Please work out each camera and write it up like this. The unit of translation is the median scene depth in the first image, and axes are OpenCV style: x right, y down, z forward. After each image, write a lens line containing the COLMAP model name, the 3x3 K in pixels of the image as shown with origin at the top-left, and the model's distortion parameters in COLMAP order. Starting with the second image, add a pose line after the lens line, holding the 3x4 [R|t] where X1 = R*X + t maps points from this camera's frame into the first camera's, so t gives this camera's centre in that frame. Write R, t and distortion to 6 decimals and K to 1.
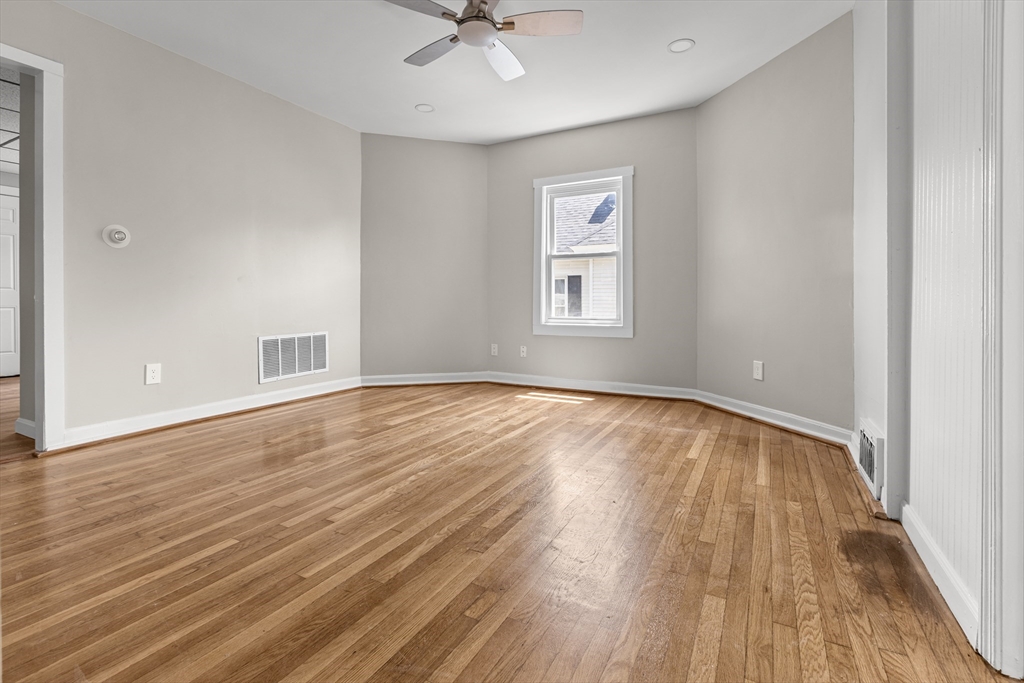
lens RADIAL K [[470.0, 0, 512.4], [0, 470.0, 300.9], [0, 0, 1]] dist [0.000331, -0.000067]
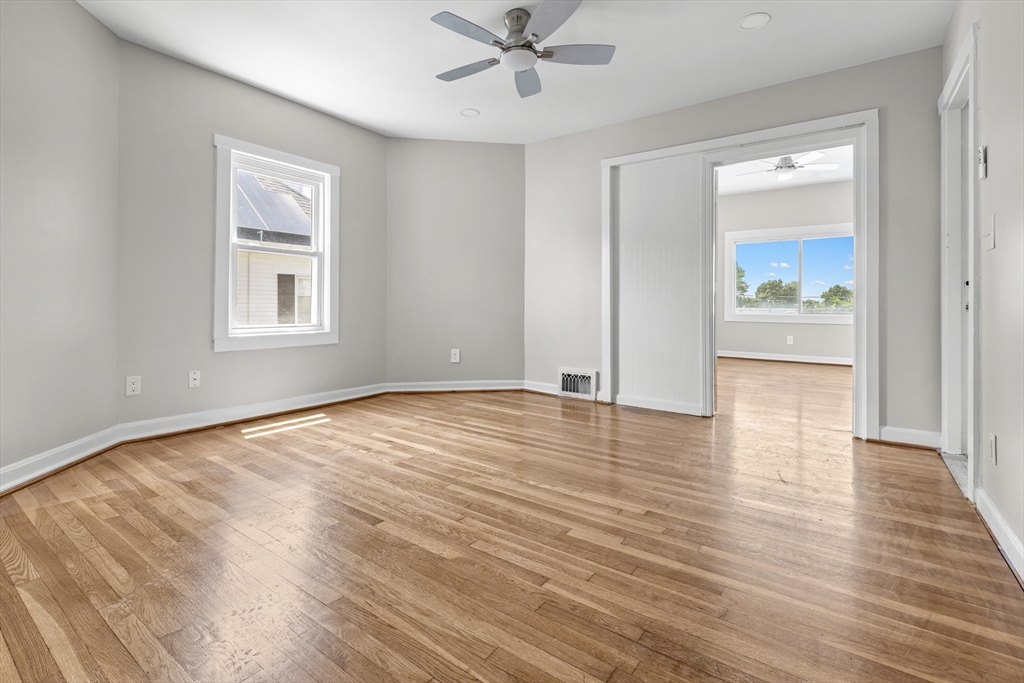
lens RADIAL K [[470.0, 0, 512.4], [0, 470.0, 300.9], [0, 0, 1]] dist [0.000331, -0.000067]
pose [[0.131982, 0.008952, 0.991212, -0.761657], [-0.010998, 0.999911, -0.007566, -0.006725], [-0.991191, -0.009903, 0.132069, 0.586436]]
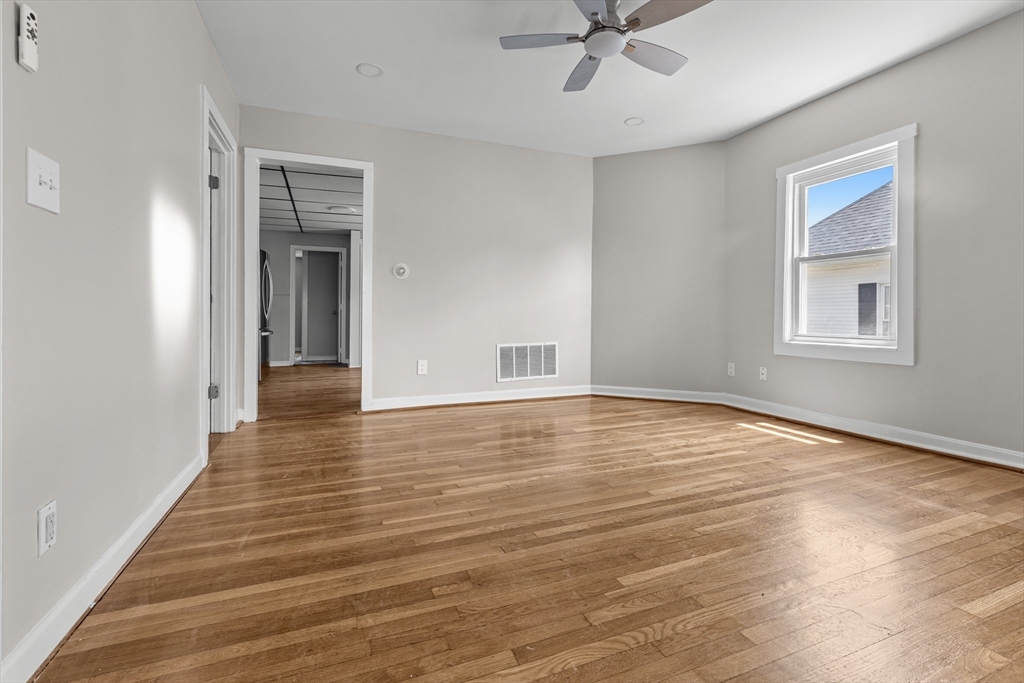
lens RADIAL K [[464.5, 0, 516.1], [0, 464.5, 311.7], [0, 0, 1]] dist [-0.001641, 0.000473]
pose [[0.772509, -0.006958, -0.634965, 0.272776], [0.003563, 0.999972, -0.006623, -0.000380], [0.634994, 0.002854, 0.772512, 0.088903]]
